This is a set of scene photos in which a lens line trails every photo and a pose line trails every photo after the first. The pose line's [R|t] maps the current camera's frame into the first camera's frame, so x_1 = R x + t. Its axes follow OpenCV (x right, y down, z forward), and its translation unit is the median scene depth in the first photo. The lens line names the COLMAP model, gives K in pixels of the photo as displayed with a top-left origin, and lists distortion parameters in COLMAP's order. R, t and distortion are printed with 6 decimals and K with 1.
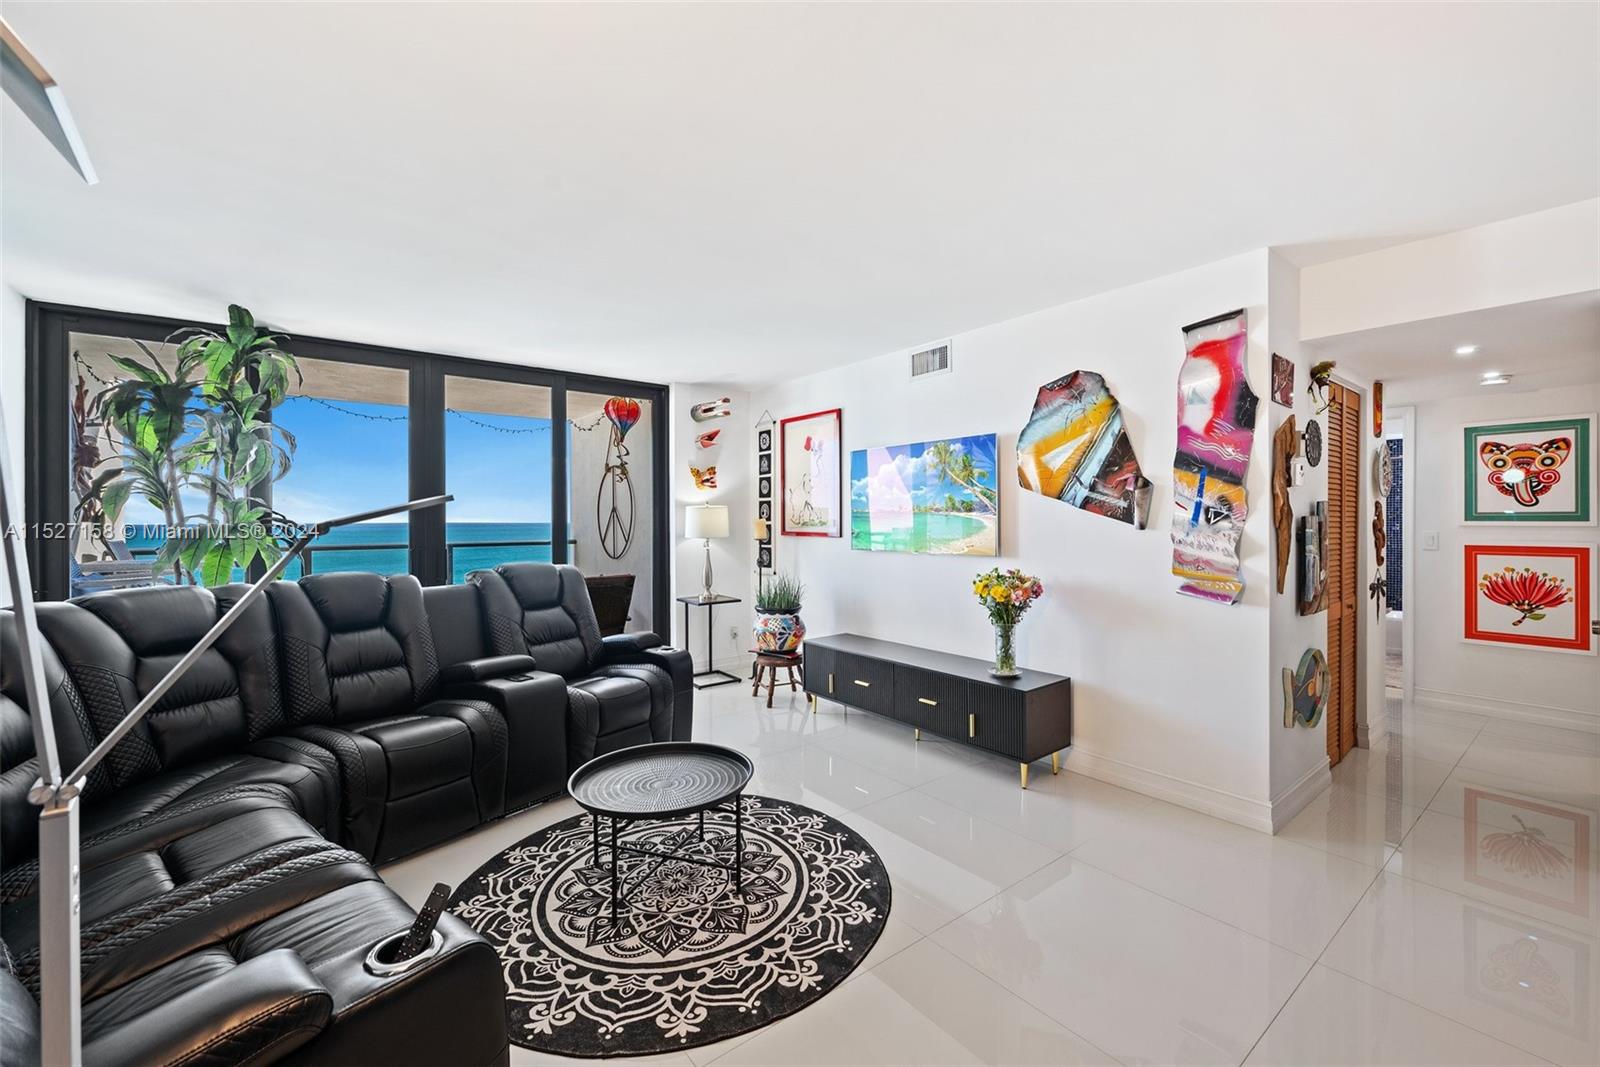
lens RADIAL K [[653.0, 0, 805.1], [0, 653.0, 514.8], [0, 0, 1]] dist [-0.002792, -0.001079]
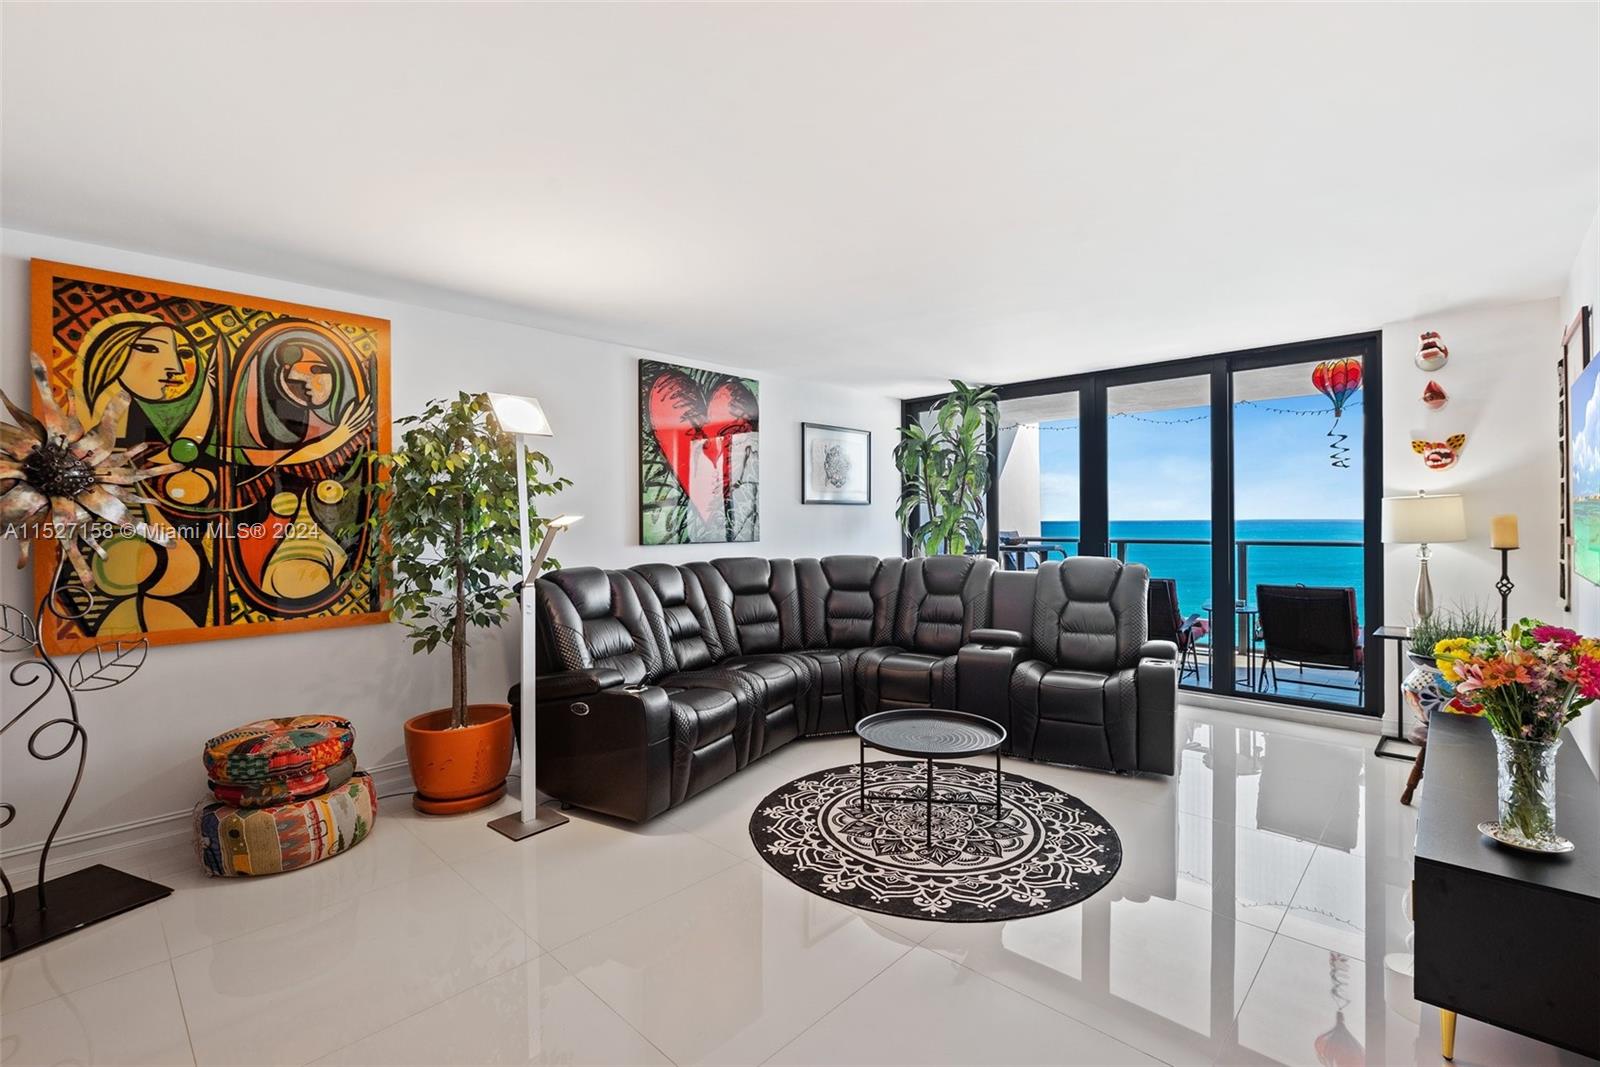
lens RADIAL K [[698.1, 0, 800.0], [0, 698.1, 533.5], [0, 0, 1]] dist [-0.031575, -0.000365]
pose [[0.153138, 0.024307, -0.987906, 1.055049], [0.007874, 0.999636, 0.025816, 0.004920], [0.988174, -0.011732, 0.152890, 0.612151]]
